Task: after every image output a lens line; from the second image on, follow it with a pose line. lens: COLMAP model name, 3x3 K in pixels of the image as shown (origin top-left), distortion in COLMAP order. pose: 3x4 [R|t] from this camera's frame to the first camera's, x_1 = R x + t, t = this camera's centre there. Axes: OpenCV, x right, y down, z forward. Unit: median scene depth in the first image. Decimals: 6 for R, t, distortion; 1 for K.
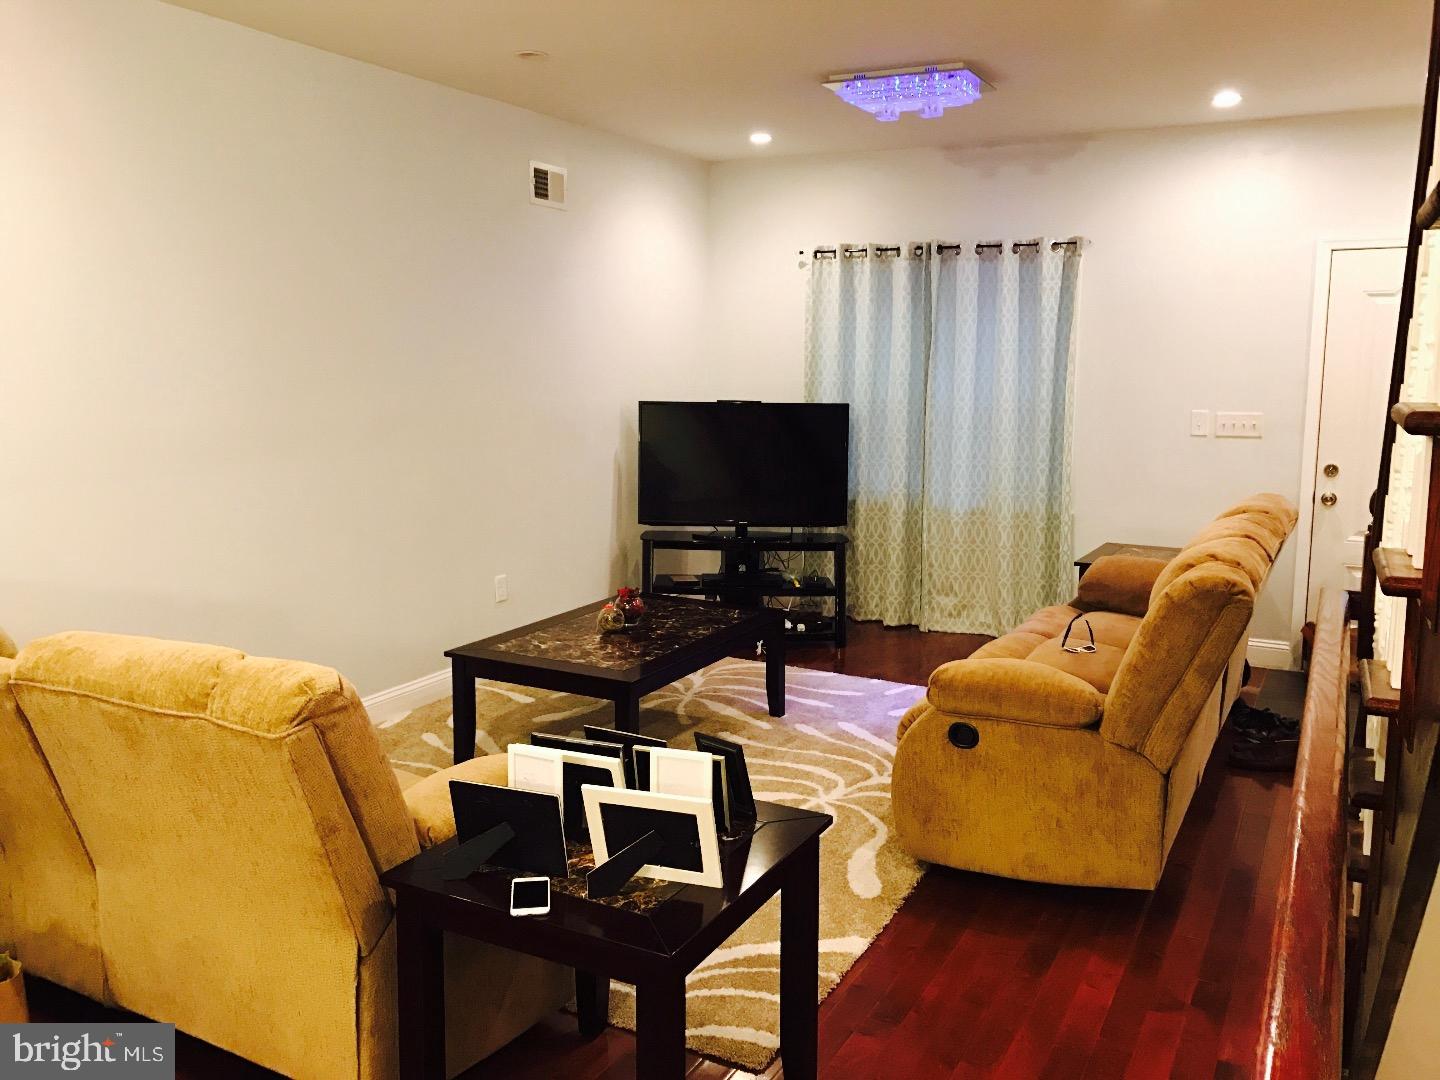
lens RADIAL K [[1191.9, 0, 719.5], [0, 1191.9, 535.0], [0, 0, 1]] dist [0.018453, 0.000537]
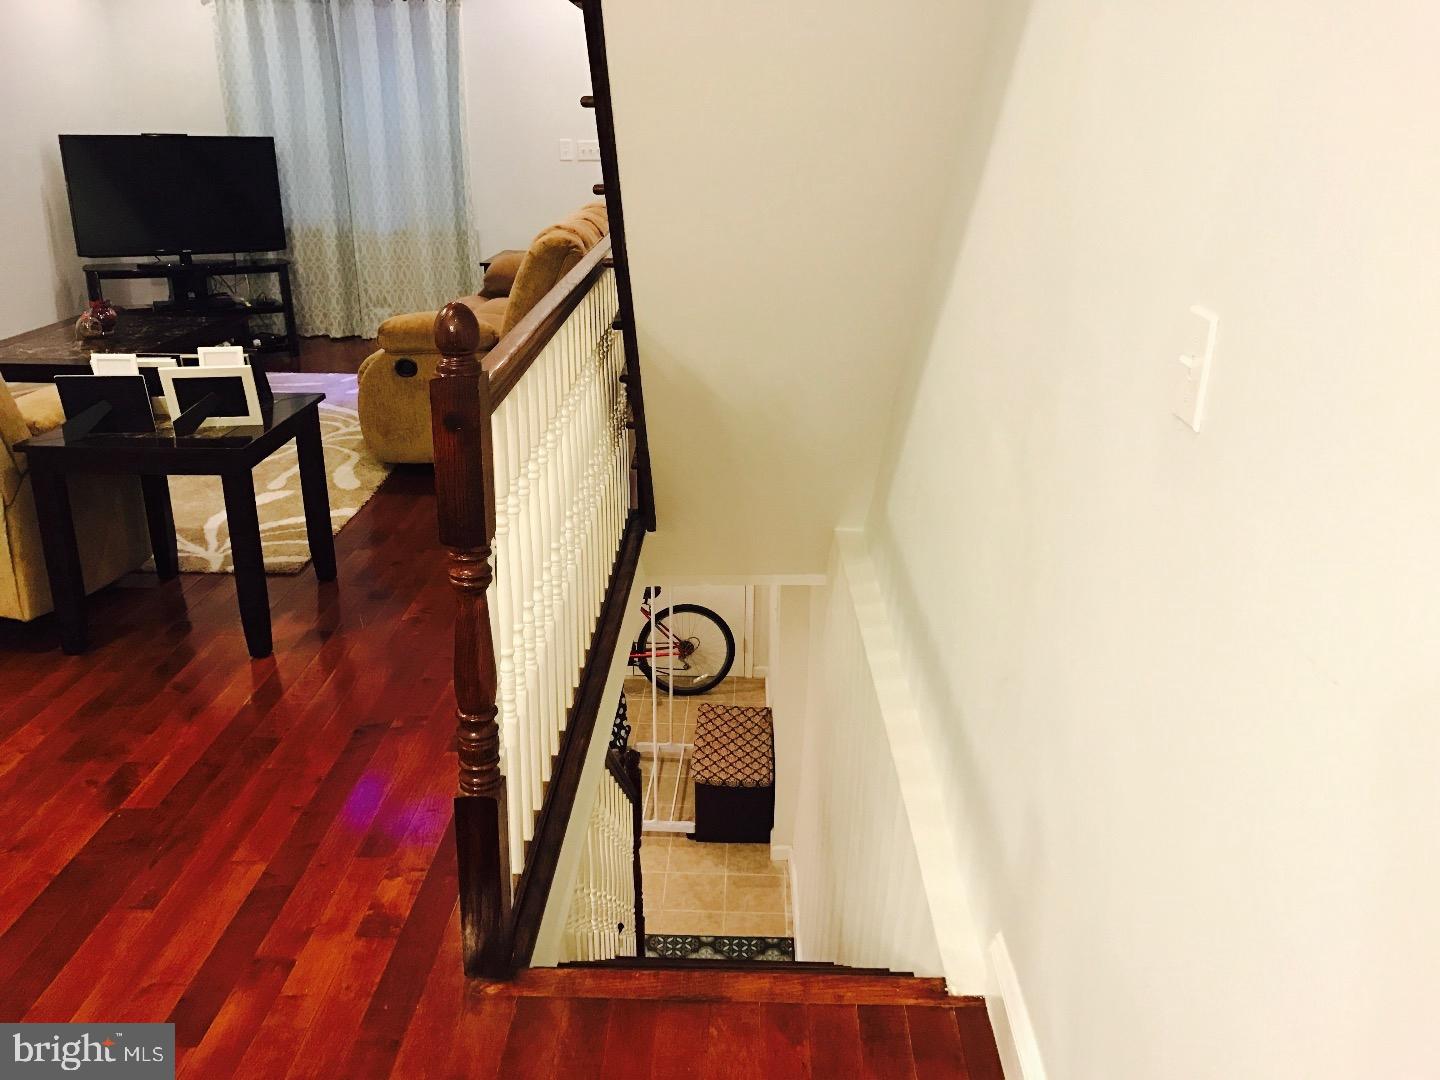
lens RADIAL K [[1191.9, 0, 711.6], [0, 1191.9, 542.4], [0, 0, 1]] dist [0.018453, 0.000537]
pose [[0.894567, -0.147961, 0.421732, -0.053705], [0.061805, 0.975499, 0.211145, 0.049506], [-0.442640, -0.162818, 0.881794, -0.239002]]
